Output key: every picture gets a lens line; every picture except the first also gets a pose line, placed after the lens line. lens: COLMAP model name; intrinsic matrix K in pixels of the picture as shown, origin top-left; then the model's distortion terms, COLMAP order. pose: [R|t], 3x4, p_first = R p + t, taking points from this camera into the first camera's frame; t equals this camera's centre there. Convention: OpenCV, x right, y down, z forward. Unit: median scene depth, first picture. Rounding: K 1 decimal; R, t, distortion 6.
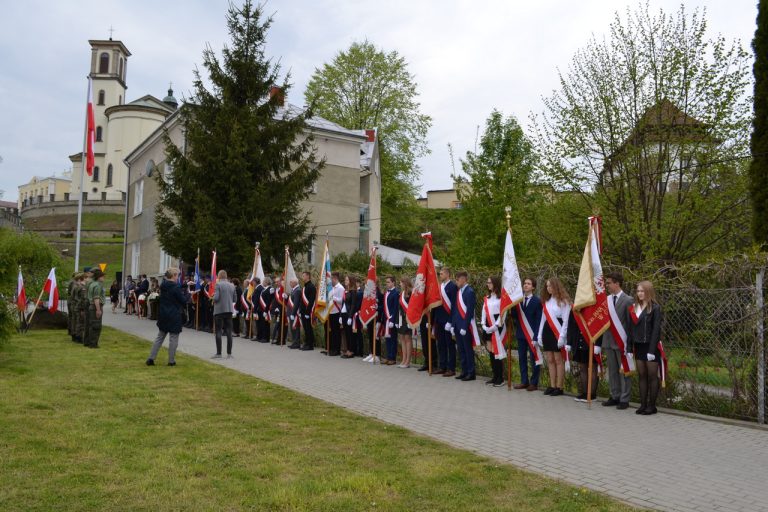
lens RADIAL K [[622.8, 0, 387.0], [0, 622.8, 253.9], [0, 0, 1]] dist [-0.080041, -0.016810]
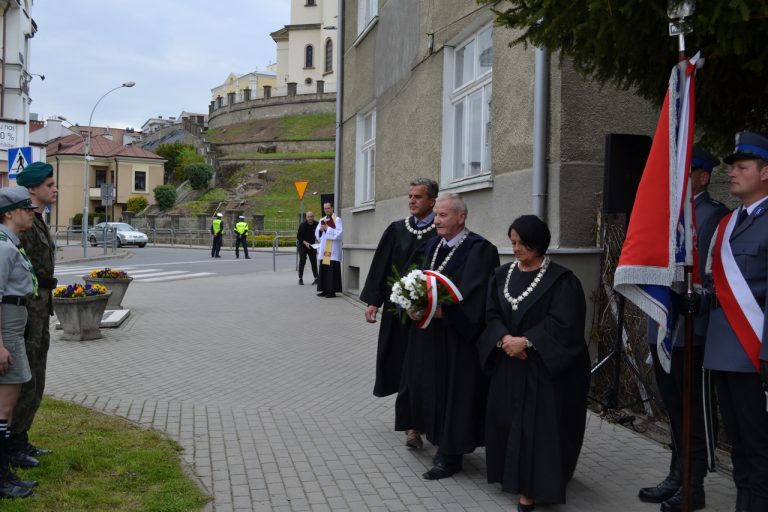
lens RADIAL K [[867.3, 0, 386.2], [0, 867.3, 260.4], [0, 0, 1]] dist [-0.047081, 0.000000]
pose [[0.931536, 0.011847, -0.363456, -0.066832], [0.021552, 0.995914, 0.087702, 0.007947], [0.363010, -0.089531, 0.927474, 0.166255]]
